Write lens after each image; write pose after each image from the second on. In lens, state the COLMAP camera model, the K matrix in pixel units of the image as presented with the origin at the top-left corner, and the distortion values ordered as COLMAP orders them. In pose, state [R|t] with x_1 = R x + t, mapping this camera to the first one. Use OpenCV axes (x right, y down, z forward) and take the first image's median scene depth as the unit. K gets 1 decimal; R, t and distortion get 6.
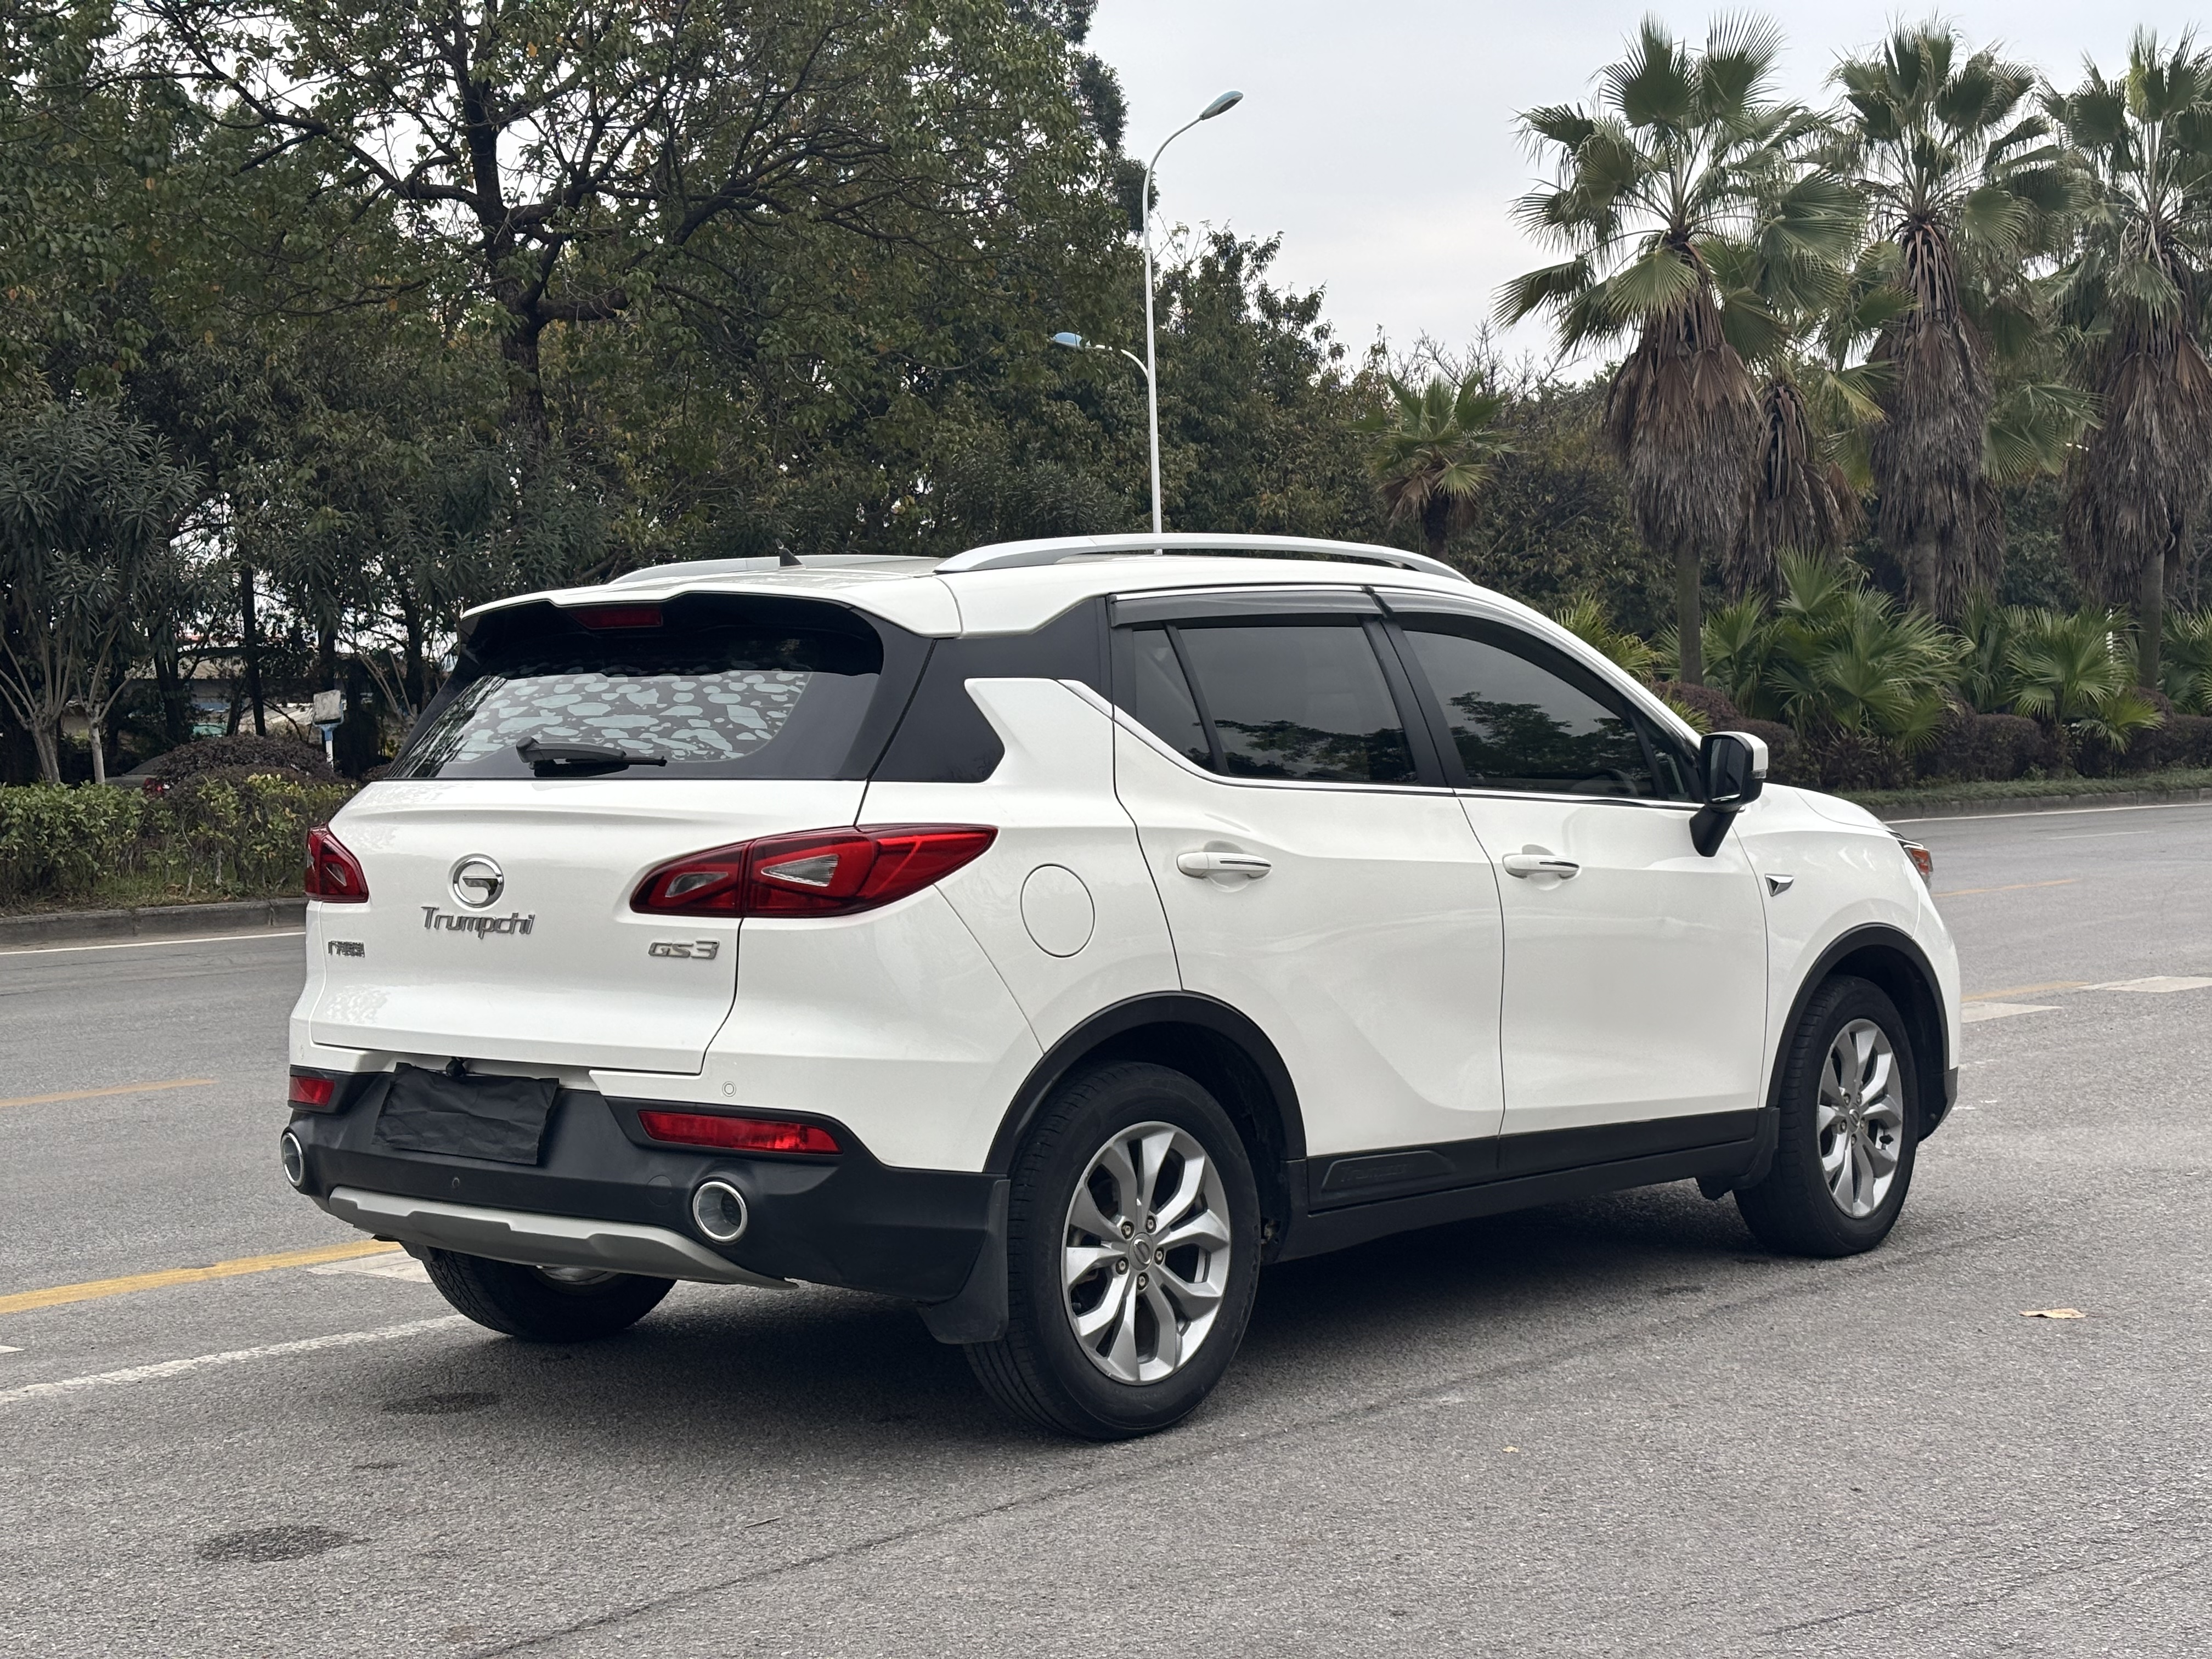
lens RADIAL K [[3470.7, 0, 1093.8], [0, 3470.7, 824.9], [0, 0, 1]] dist [0.092629, 0.000000]
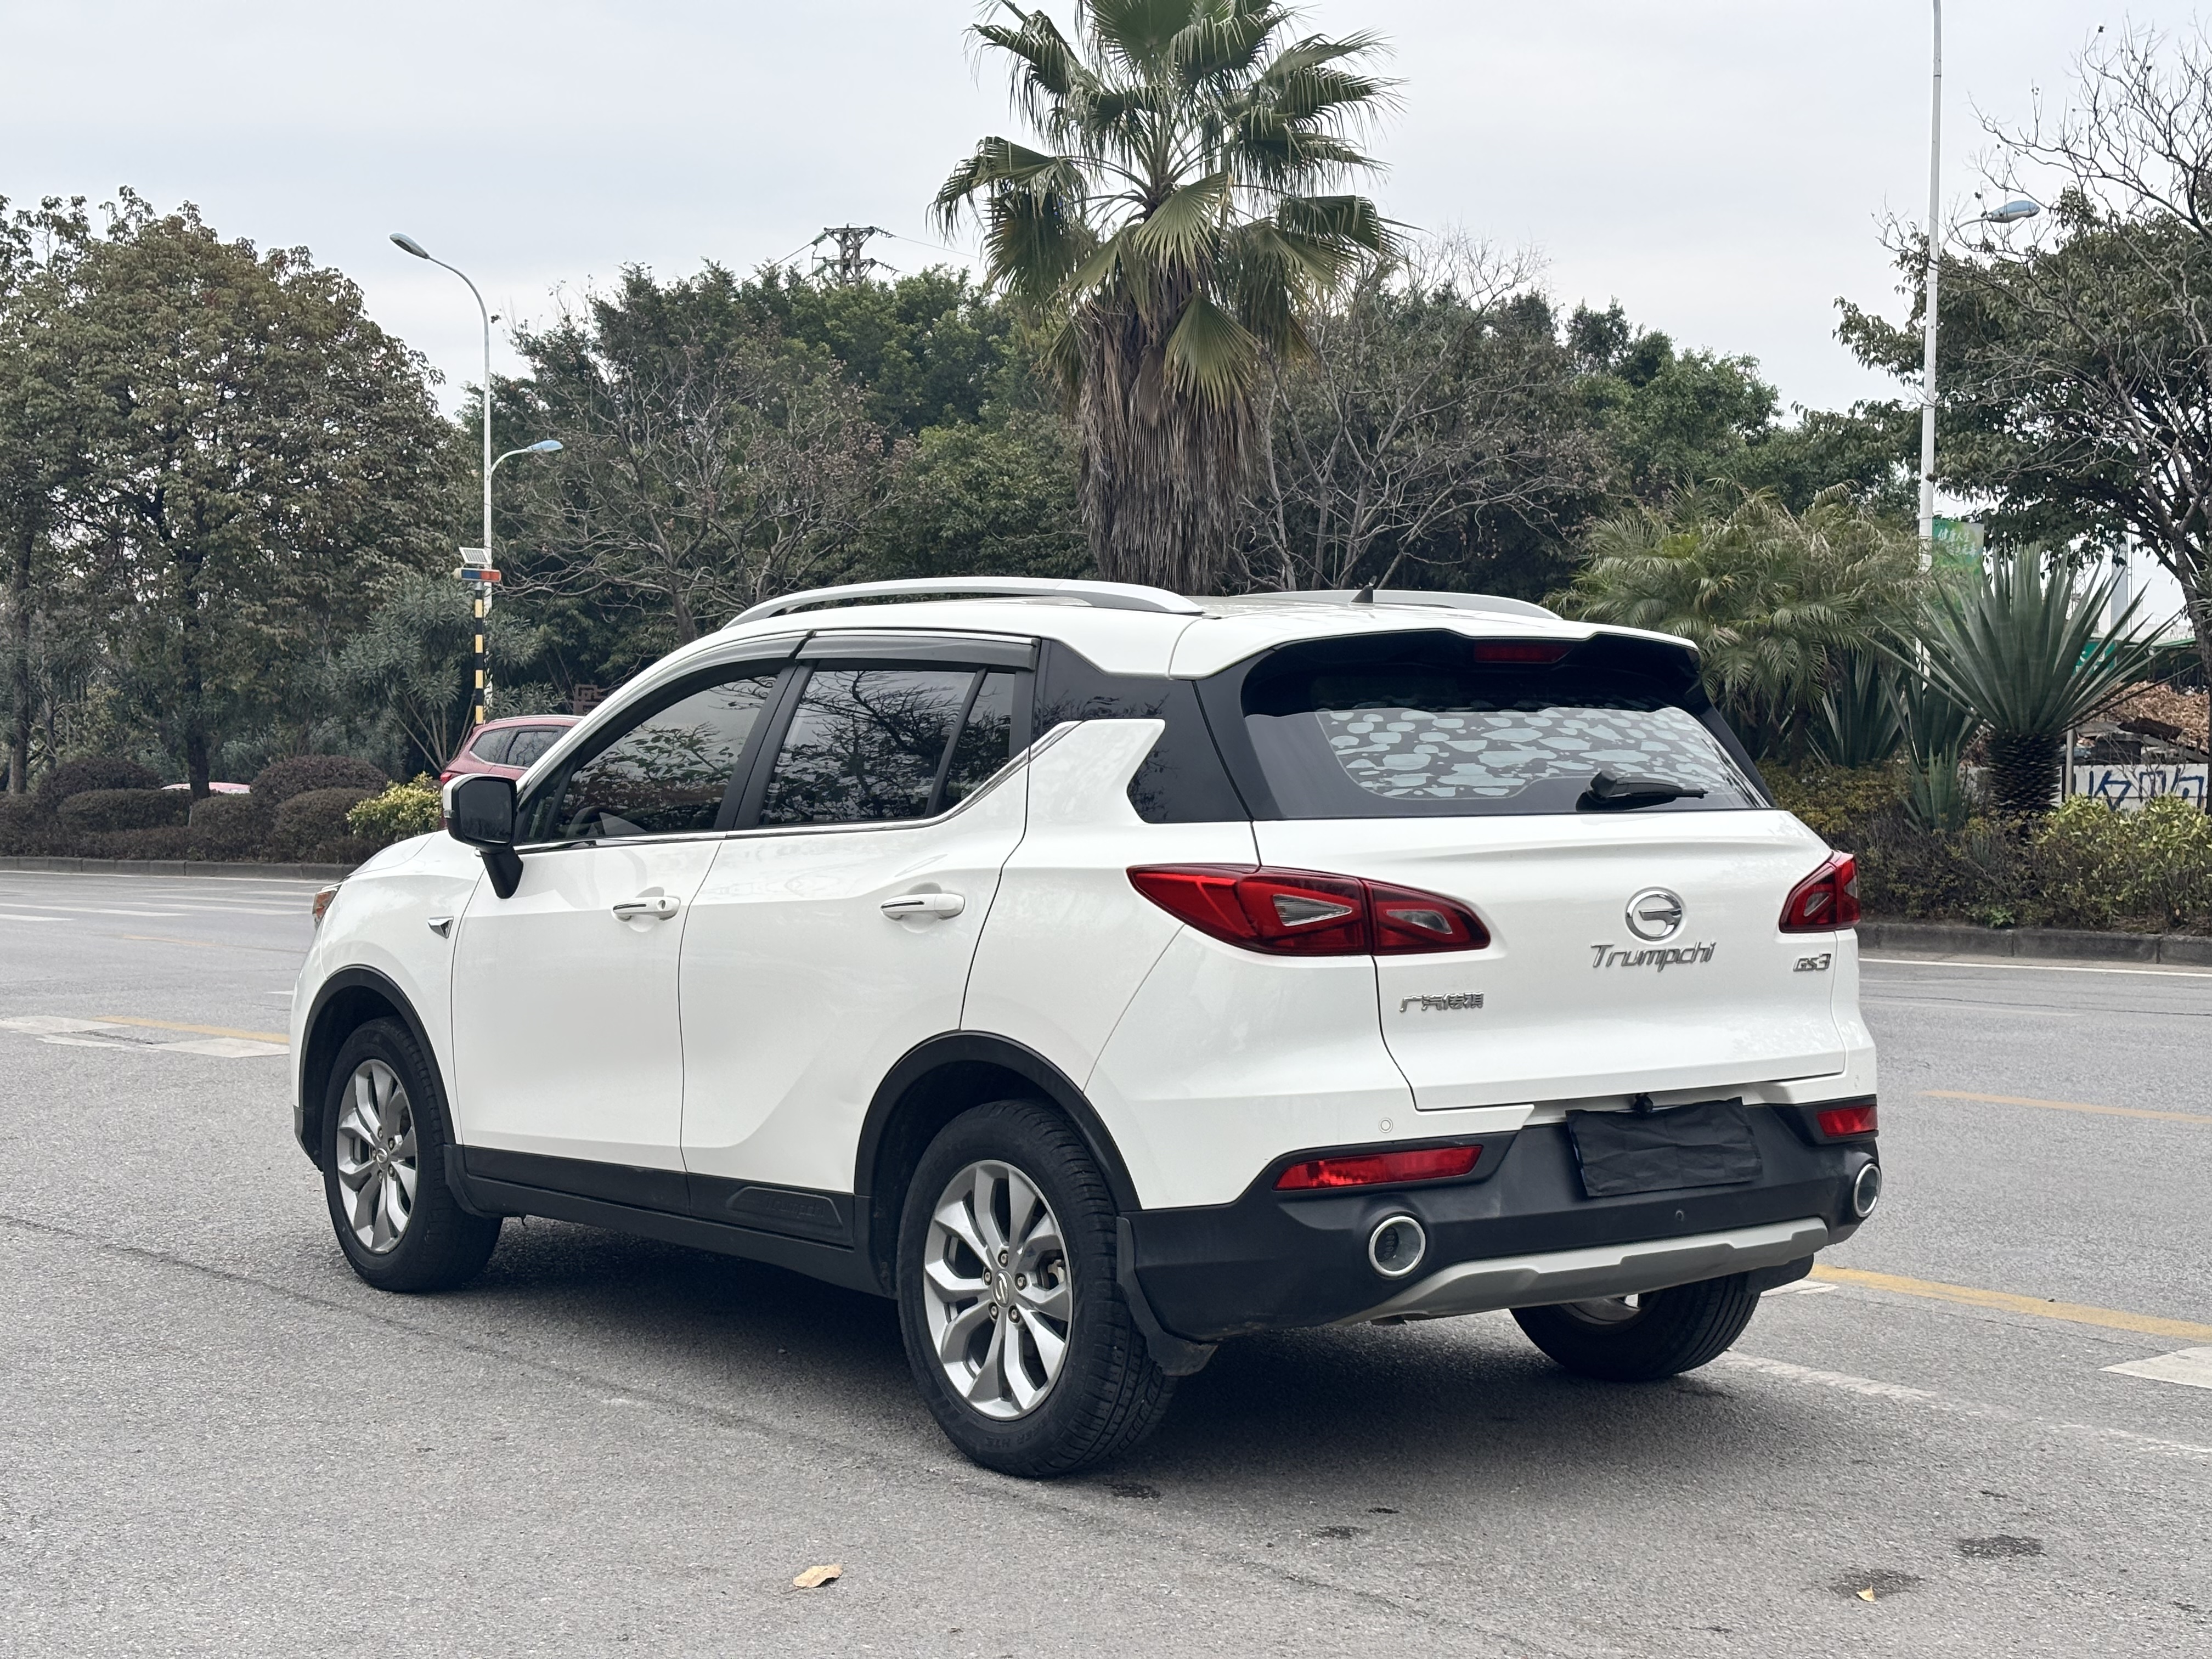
lens RADIAL K [[3470.7, 0, 1097.5], [0, 3470.7, 844.1], [0, 0, 1]] dist [0.092629, 0.000000]
pose [[0.190236, -0.016303, 0.981603, -1.198105], [0.030835, 0.999468, 0.010624, -0.019720], [-0.981254, 0.028247, 0.190638, 0.974424]]
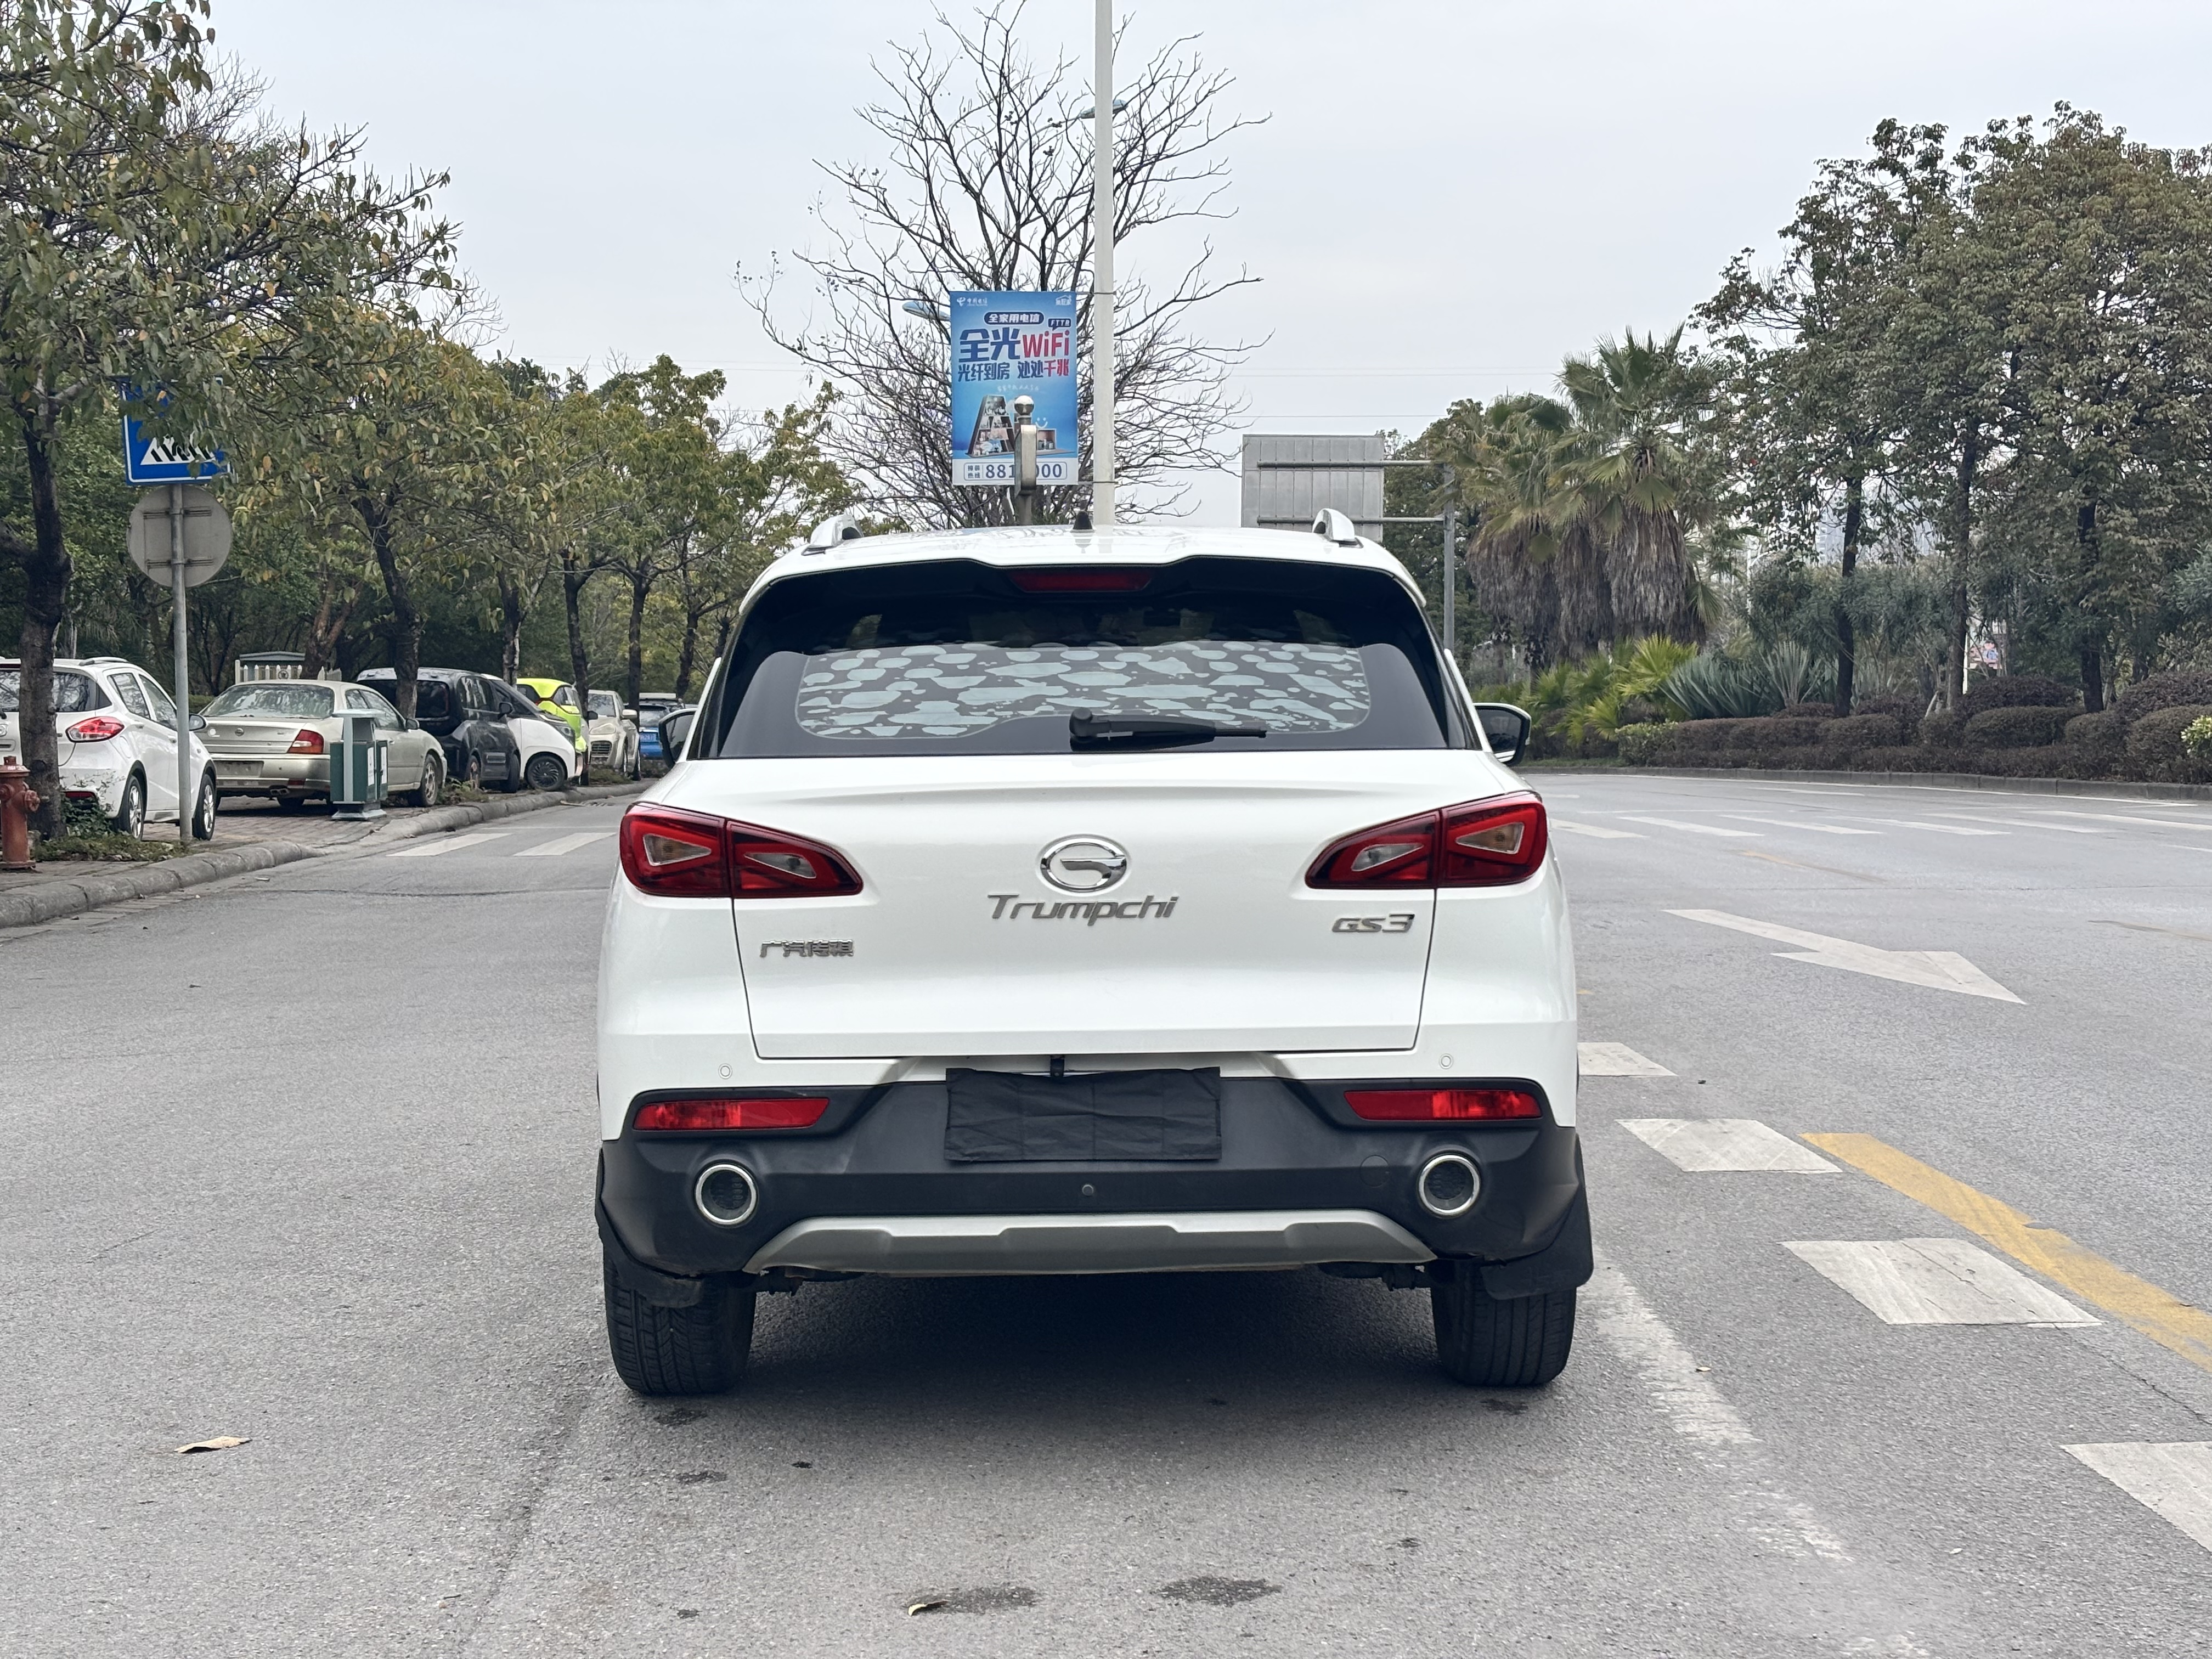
lens RADIAL K [[3470.7, 0, 1119.0], [0, 3470.7, 820.4], [0, 0, 1]] dist [0.092629, 0.000000]
pose [[0.745342, -0.024341, 0.666238, -0.791838], [0.023326, 0.999674, 0.010427, -0.004899], [-0.666275, 0.007769, 0.745666, 0.307677]]
